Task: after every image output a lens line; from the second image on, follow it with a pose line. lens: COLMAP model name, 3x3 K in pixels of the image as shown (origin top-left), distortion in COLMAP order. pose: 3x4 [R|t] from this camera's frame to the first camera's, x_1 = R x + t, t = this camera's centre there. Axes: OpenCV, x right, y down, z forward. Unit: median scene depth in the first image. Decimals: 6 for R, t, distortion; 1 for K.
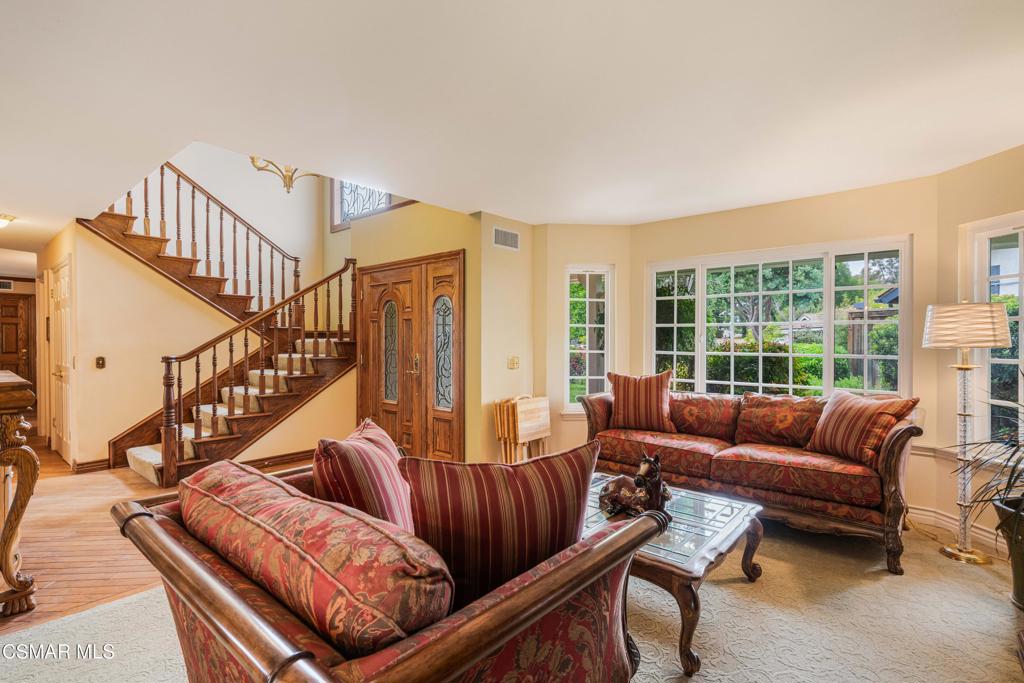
lens RADIAL K [[497.4, 0, 516.7], [0, 497.4, 339.9], [0, 0, 1]] dist [-0.000553, 0.001927]
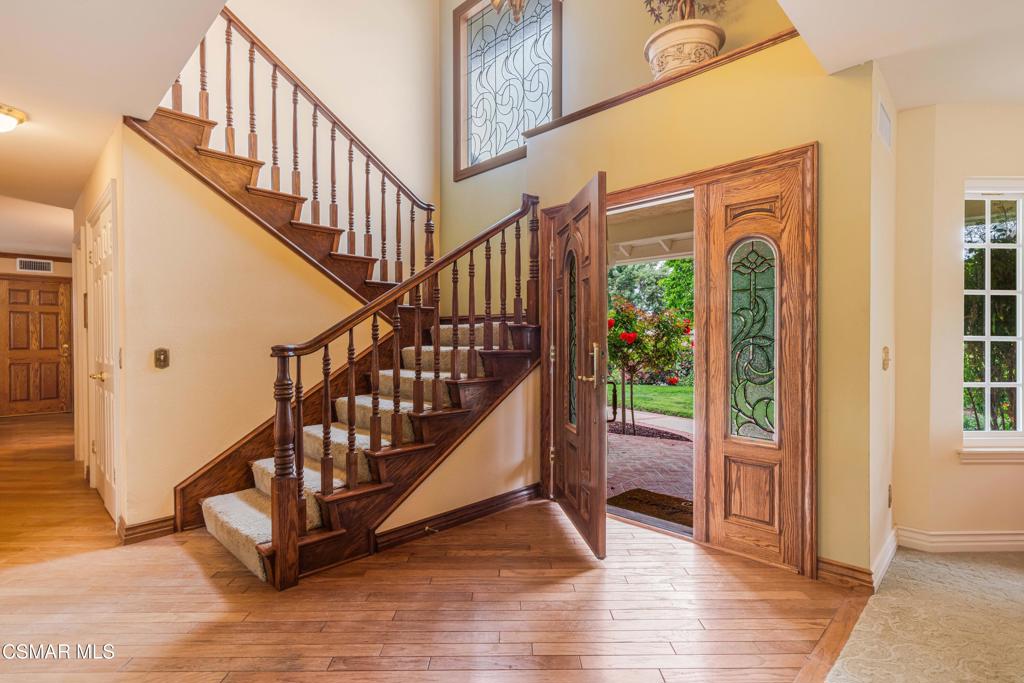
lens RADIAL K [[497.4, 0, 506.7], [0, 497.4, 340.2], [0, 0, 1]] dist [-0.000553, 0.001927]
pose [[0.997515, -0.002198, -0.070421, -0.339291], [0.002304, 0.999996, 0.001424, 0.021586], [0.070418, -0.001583, 0.997516, 0.385608]]
